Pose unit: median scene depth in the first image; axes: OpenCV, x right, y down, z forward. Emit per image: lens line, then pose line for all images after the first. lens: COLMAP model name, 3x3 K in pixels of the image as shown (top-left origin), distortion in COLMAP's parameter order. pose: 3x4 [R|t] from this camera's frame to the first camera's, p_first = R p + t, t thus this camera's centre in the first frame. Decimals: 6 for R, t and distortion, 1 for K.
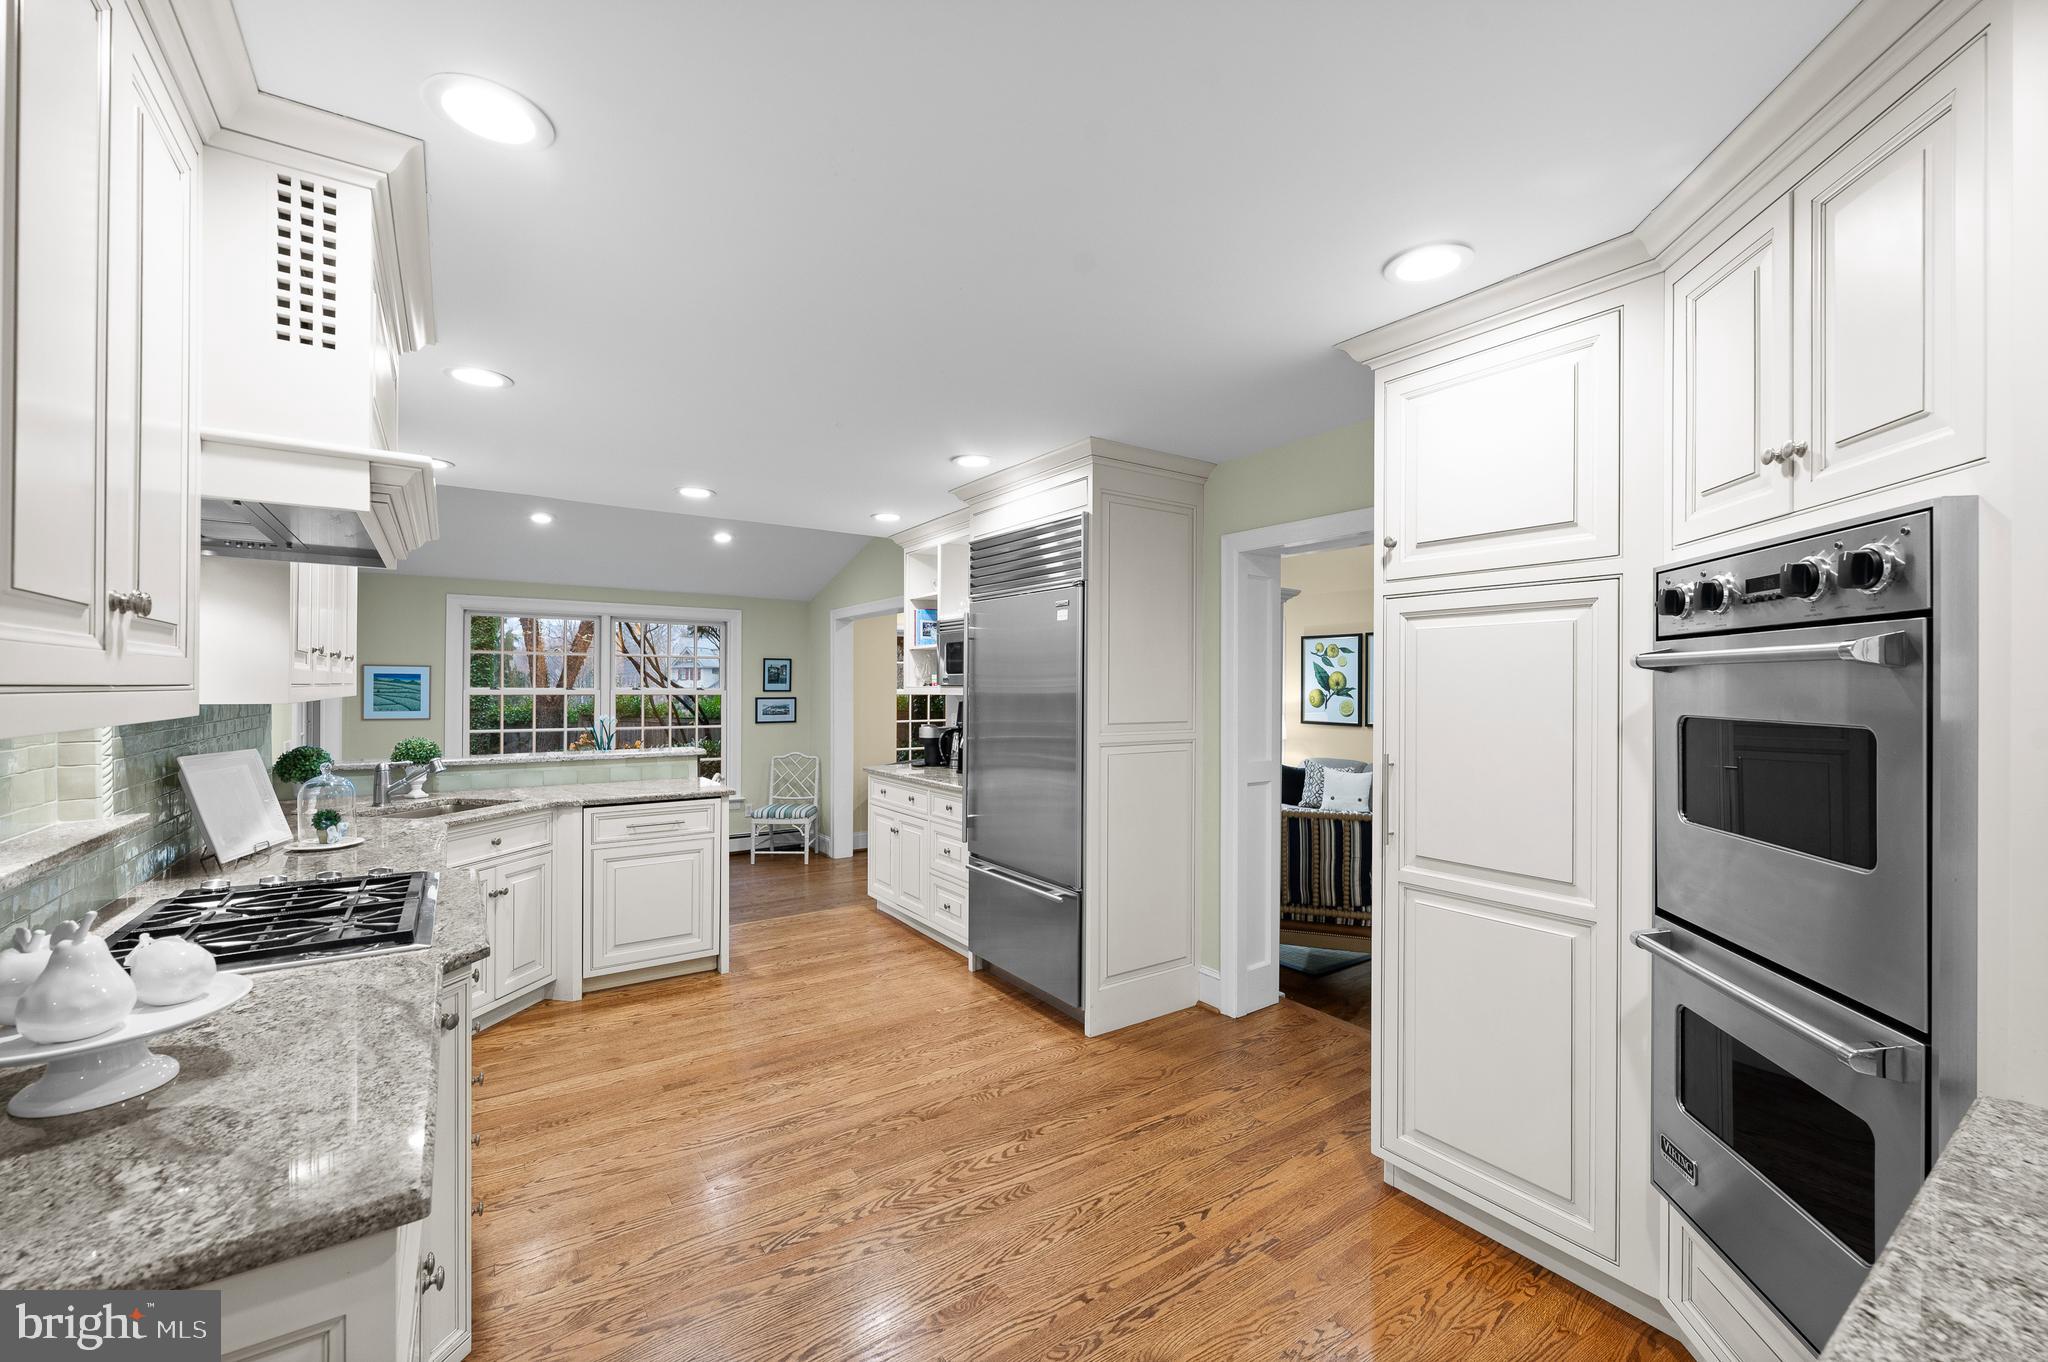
lens RADIAL K [[828.5, 0, 1026.2], [0, 828.5, 682.7], [0, 0, 1]] dist [-0.001635, 0.000346]
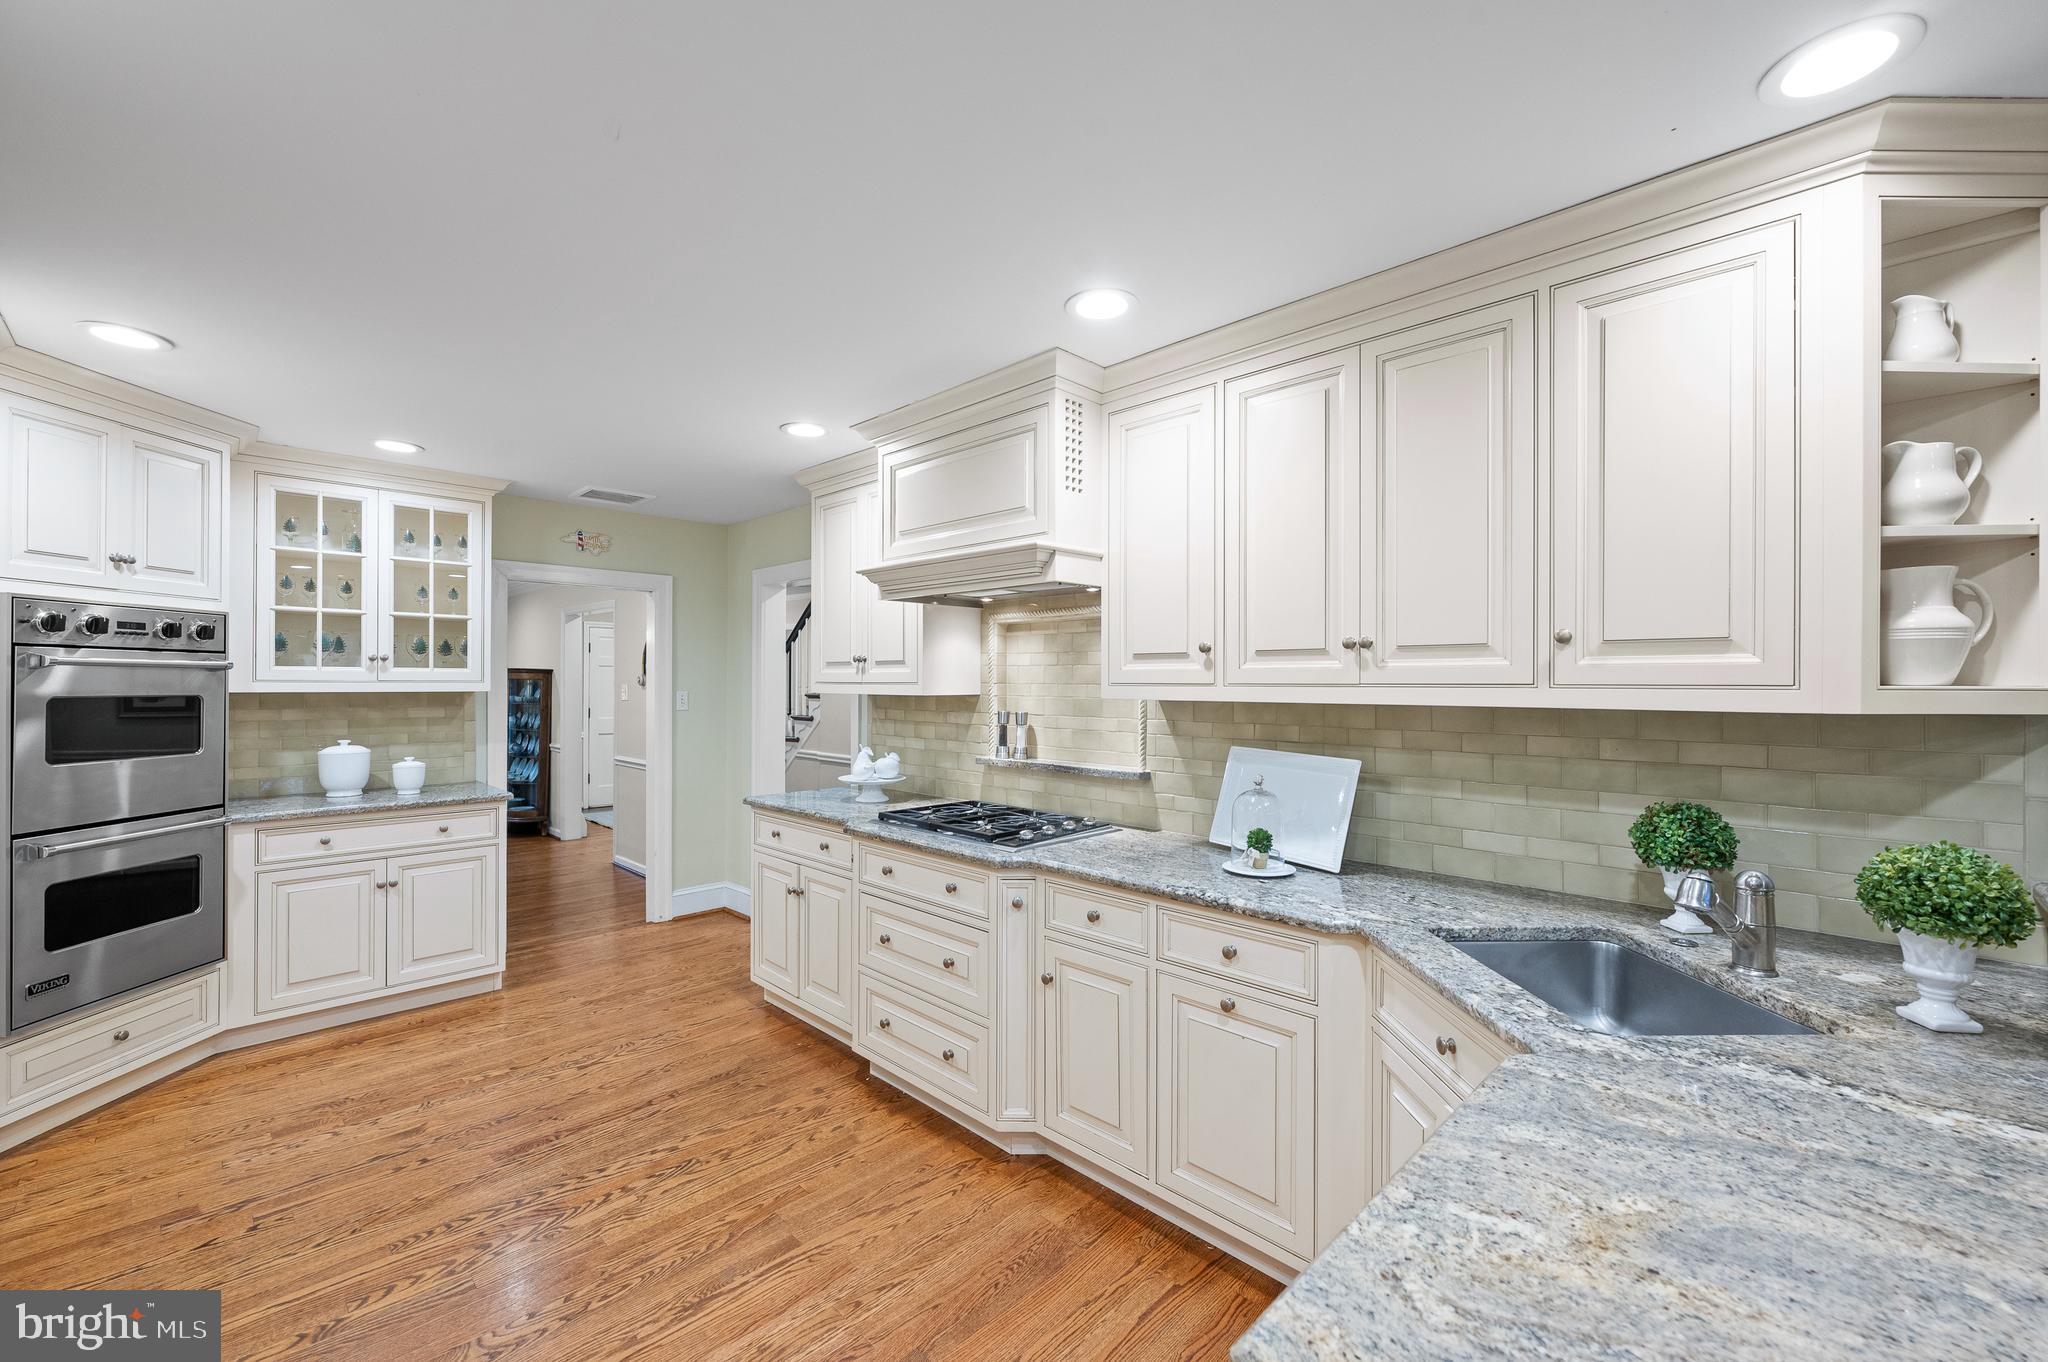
lens RADIAL K [[828.5, 0, 1029.6], [0, 828.5, 678.5], [0, 0, 1]] dist [-0.001635, 0.000346]
pose [[-0.981952, -0.007768, -0.188971, -0.308305], [-0.006363, 0.999947, -0.008040, 0.003020], [0.189023, -0.006693, -0.981950, 1.252936]]
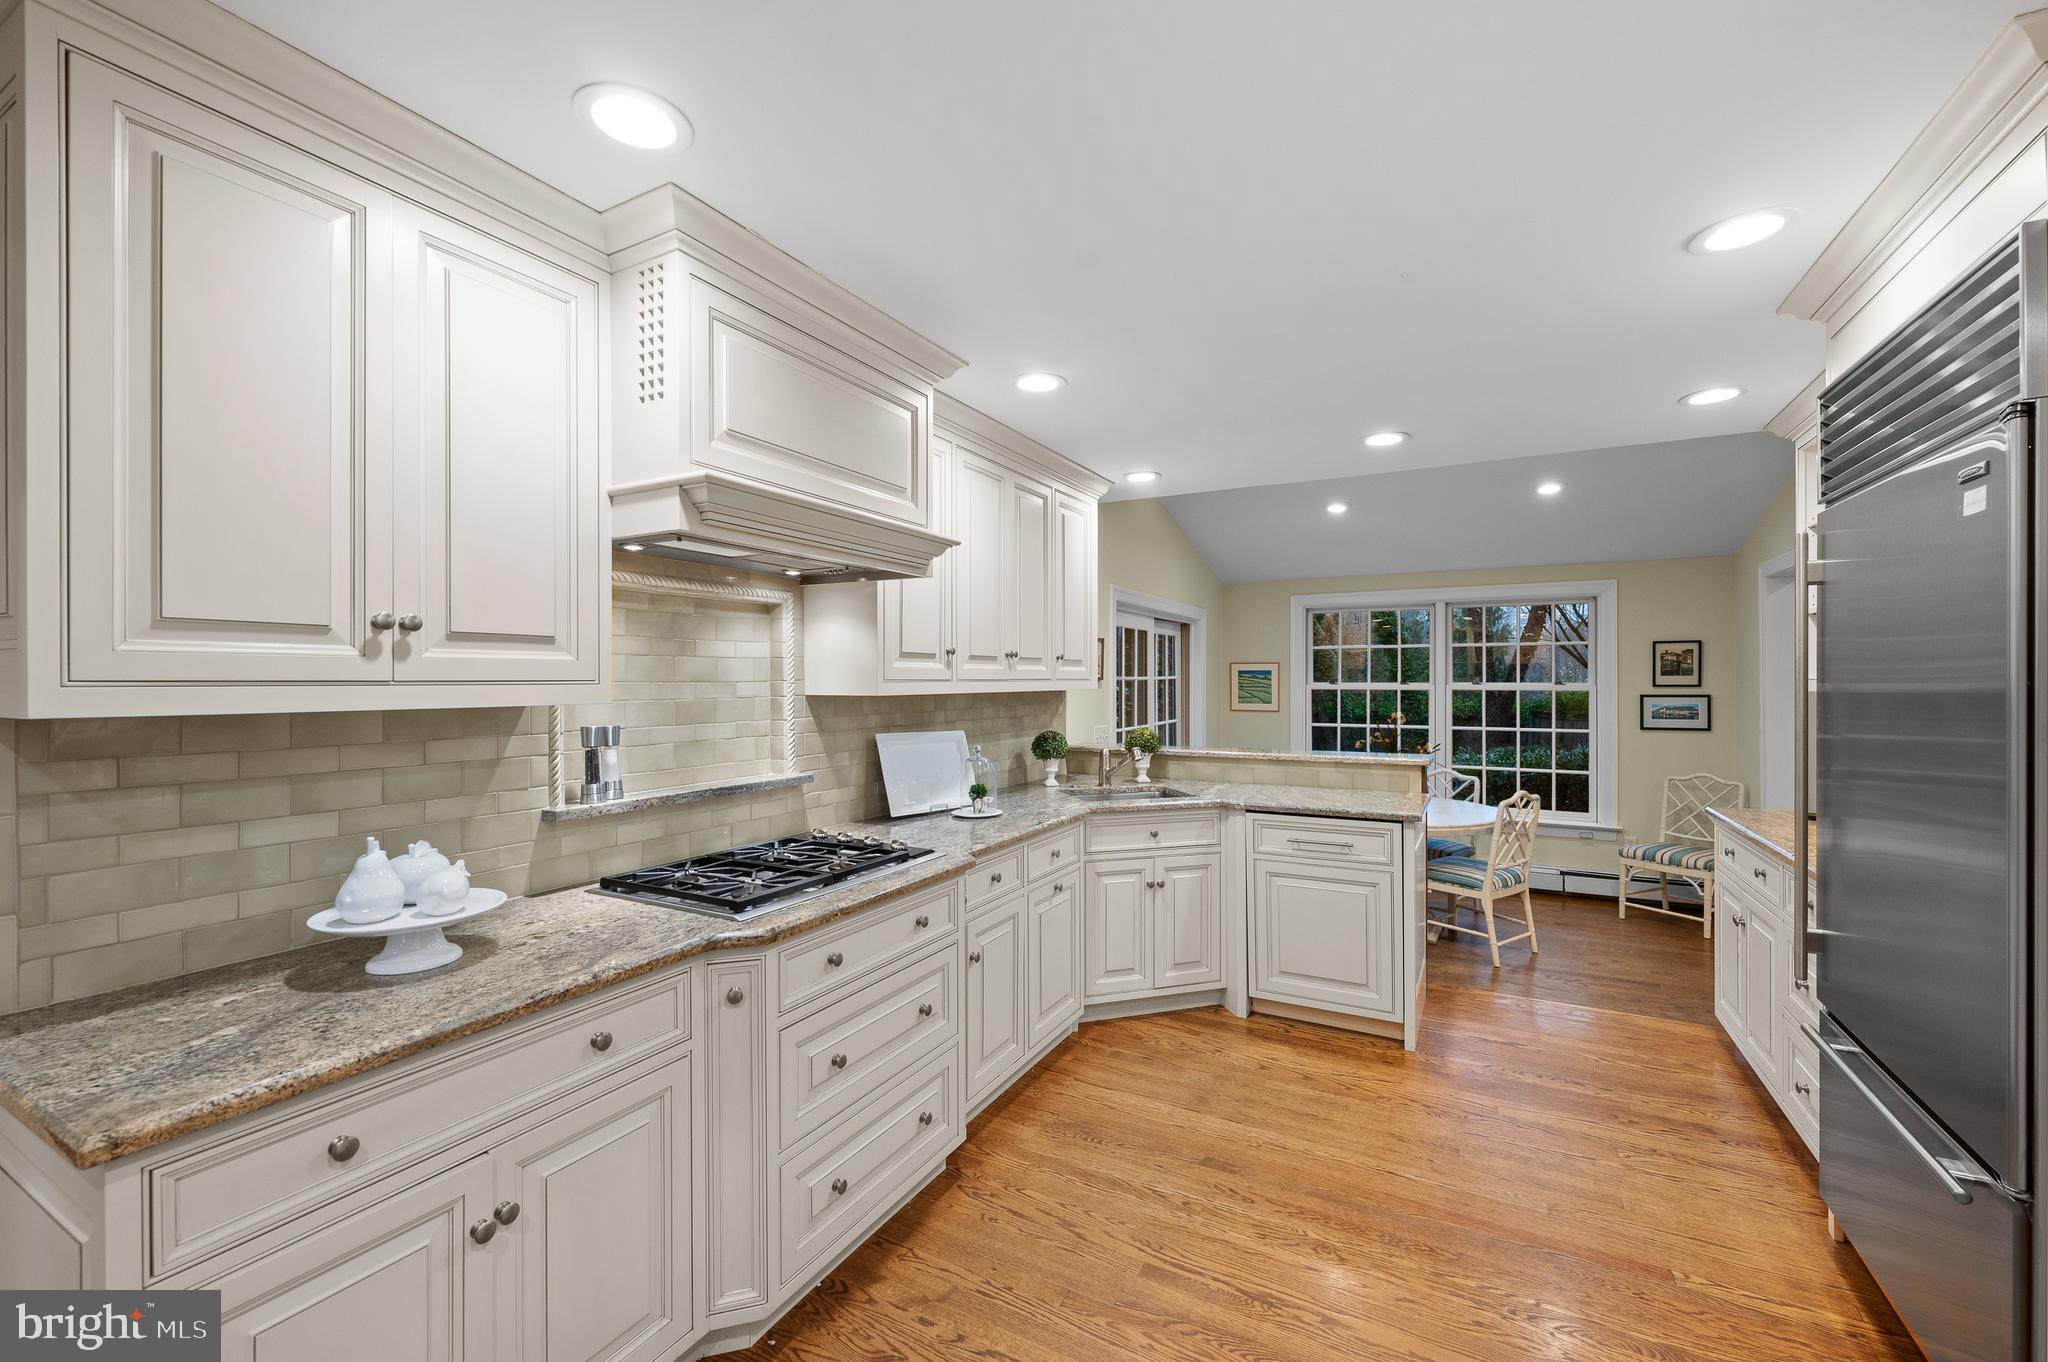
lens RADIAL K [[828.5, 0, 1029.7], [0, 828.5, 681.9], [0, 0, 1]] dist [-0.001635, 0.000346]
pose [[0.452202, -0.003965, -0.891907, 0.180735], [0.008604, 0.999963, -0.000083, 0.004120], [0.891874, -0.007636, 0.452219, 0.365889]]
